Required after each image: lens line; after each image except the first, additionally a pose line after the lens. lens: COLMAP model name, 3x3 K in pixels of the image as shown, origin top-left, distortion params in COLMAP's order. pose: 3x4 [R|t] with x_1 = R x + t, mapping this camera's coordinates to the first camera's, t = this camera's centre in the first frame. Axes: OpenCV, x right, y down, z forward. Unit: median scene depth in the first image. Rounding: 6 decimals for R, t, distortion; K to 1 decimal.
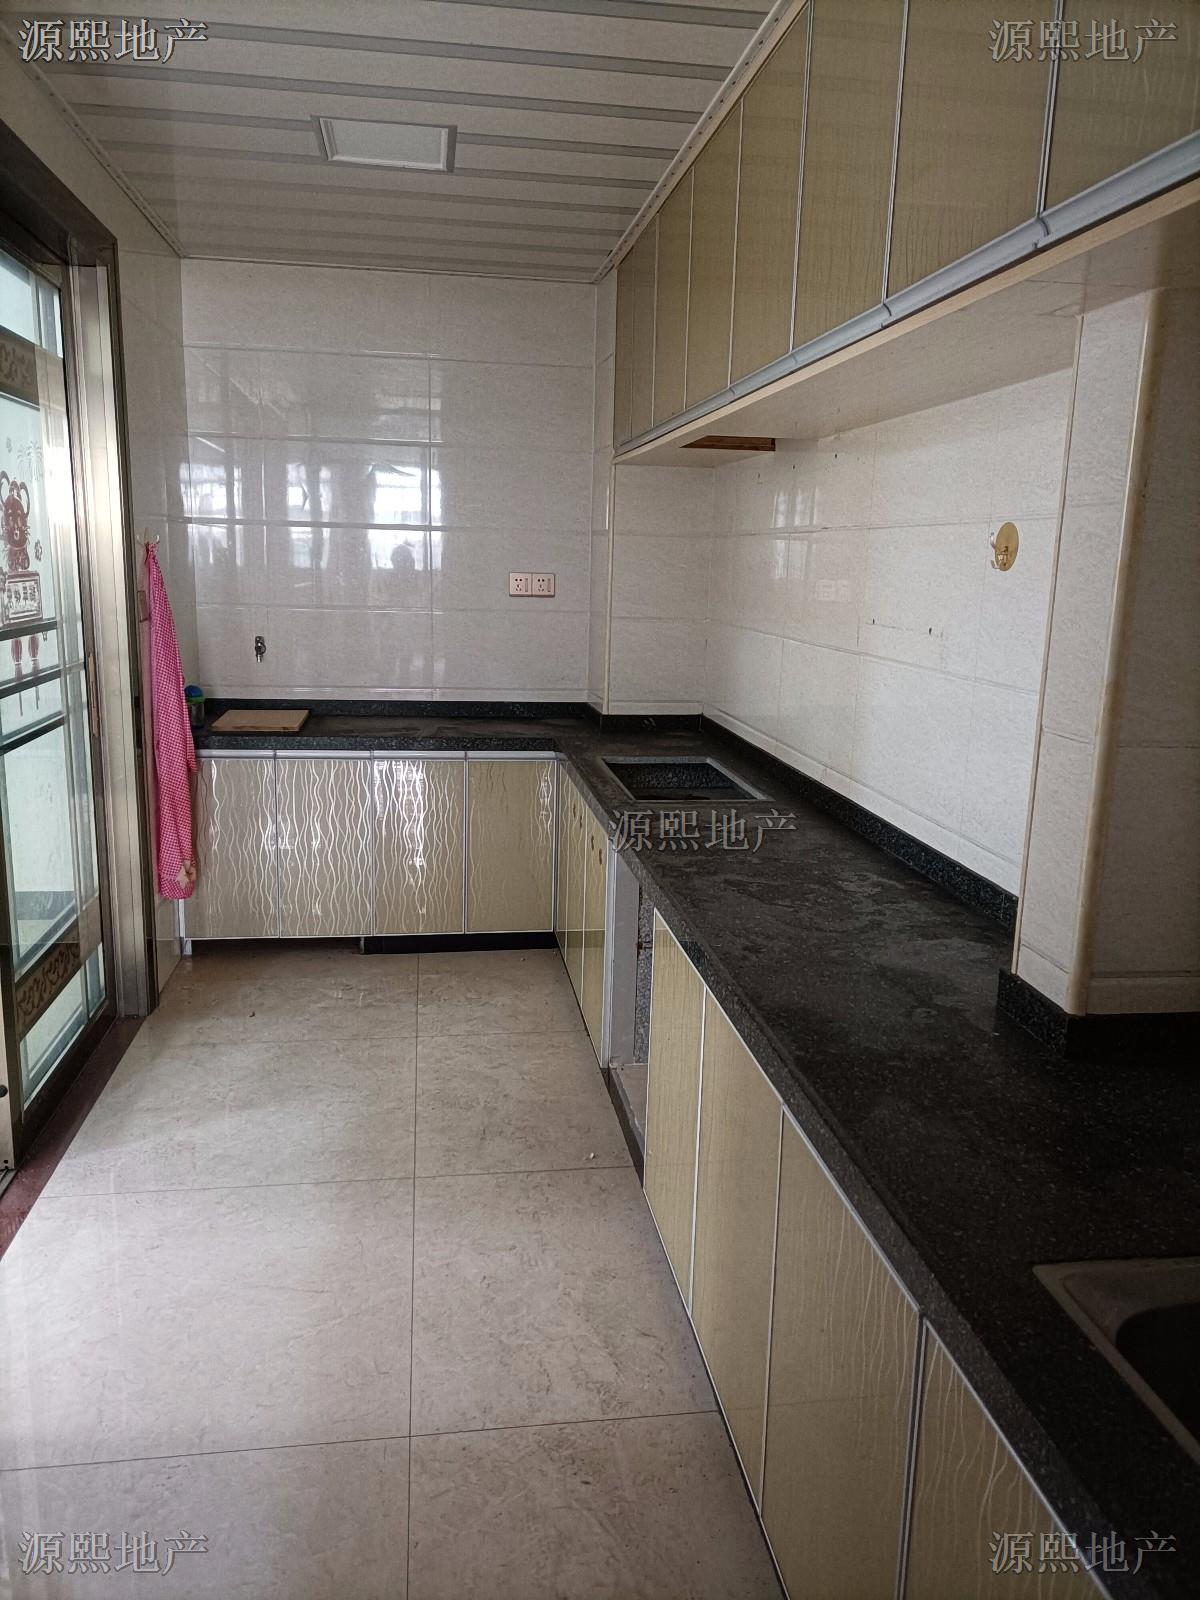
lens RADIAL K [[1174.7, 0, 597.6], [0, 1174.7, 792.9], [0, 0, 1]] dist [0.033987, -0.021950]
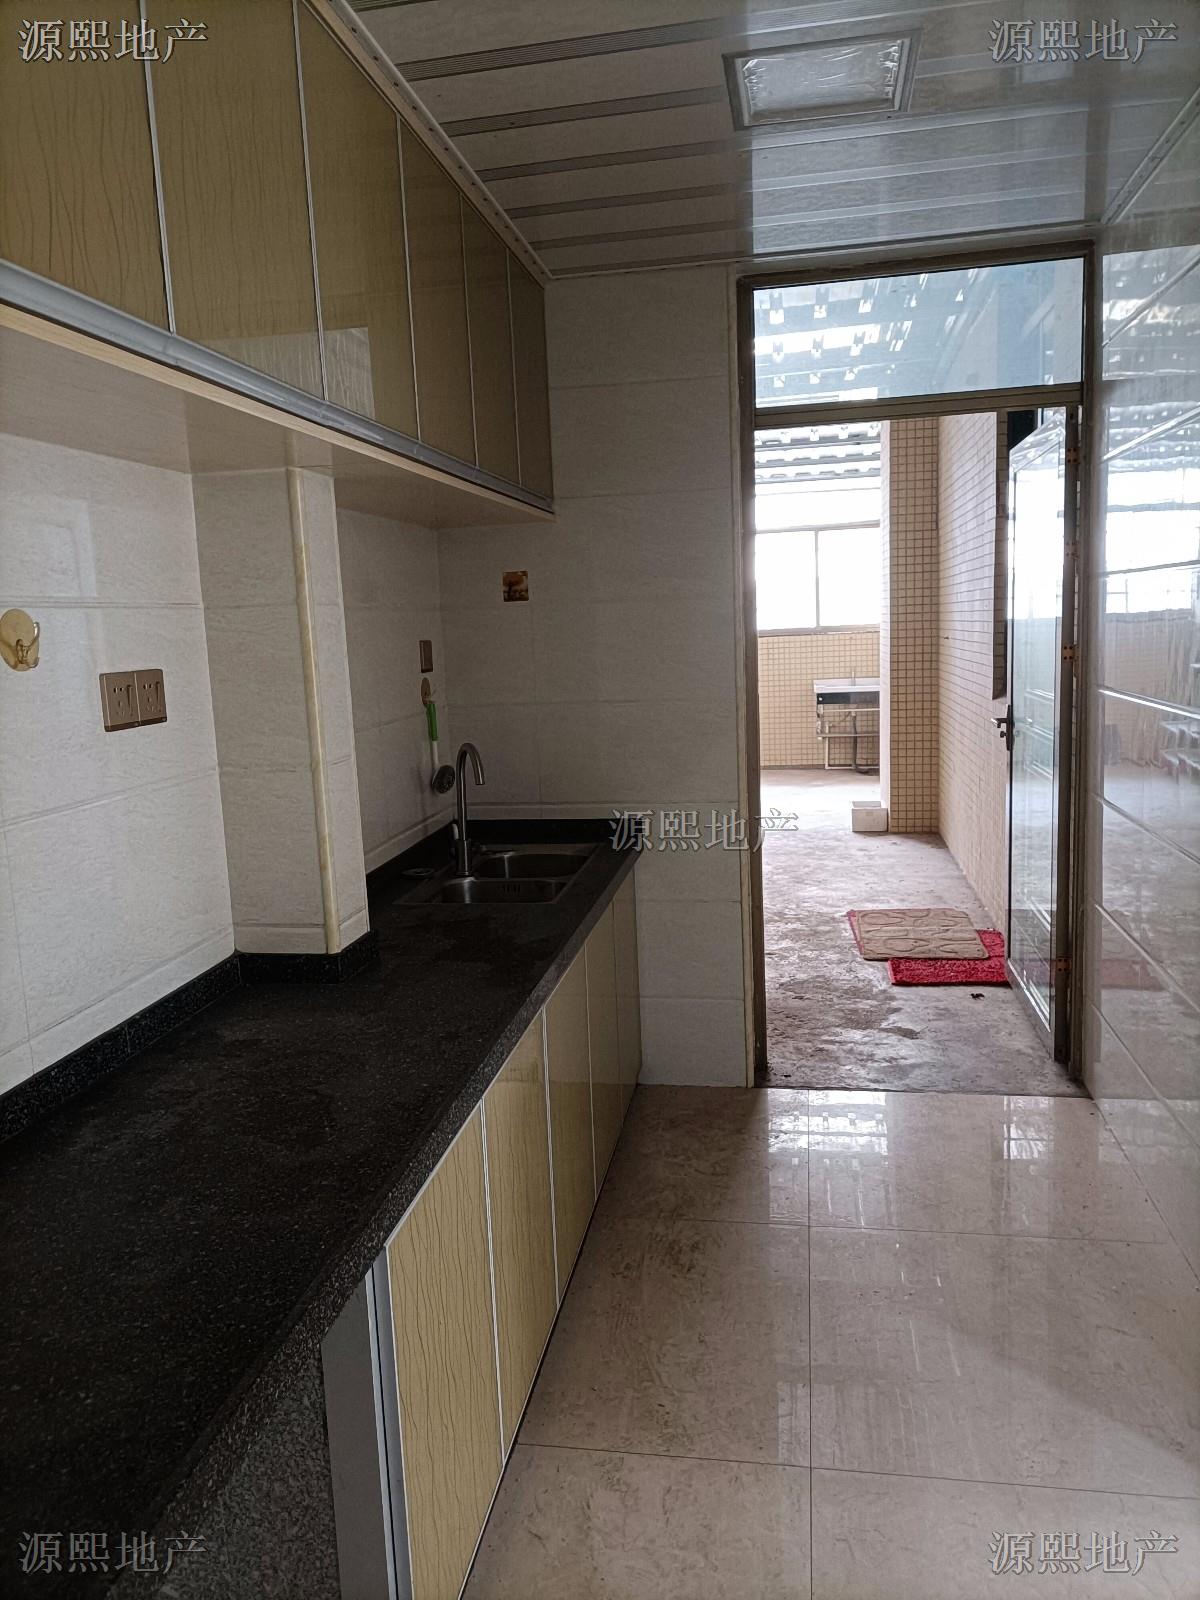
lens RADIAL K [[1174.7, 0, 600.3], [0, 1174.7, 799.2], [0, 0, 1]] dist [0.033987, -0.021950]
pose [[-0.950703, -0.029937, 0.308654, -0.252285], [0.080805, 0.937028, 0.339778, -0.333548], [-0.299389, 0.347969, -0.888417, 1.565358]]
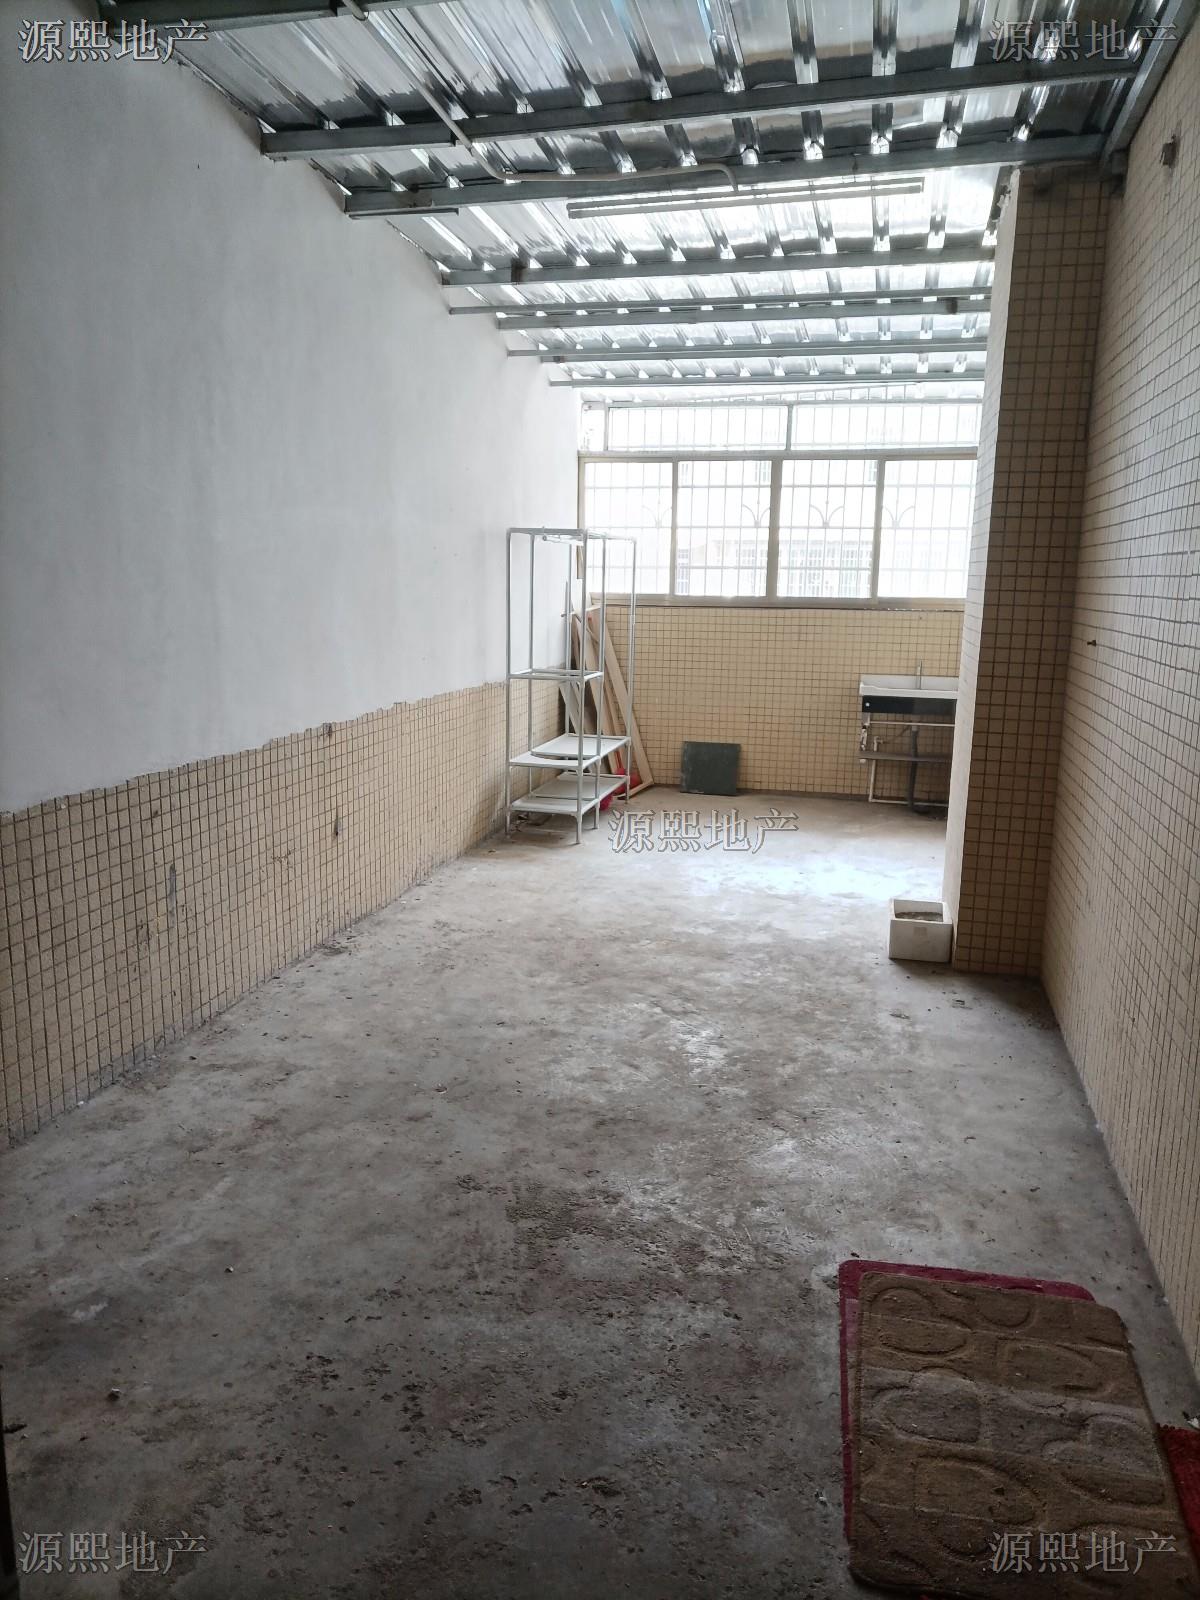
lens RADIAL K [[1174.7, 0, 594.0], [0, 1174.7, 809.8], [0, 0, 1]] dist [0.033987, -0.021950]
pose [[-0.927020, -0.109583, 0.358643, -0.190291], [0.039590, 0.922411, 0.384174, -0.198574], [-0.372916, 0.370336, -0.850756, 0.885936]]
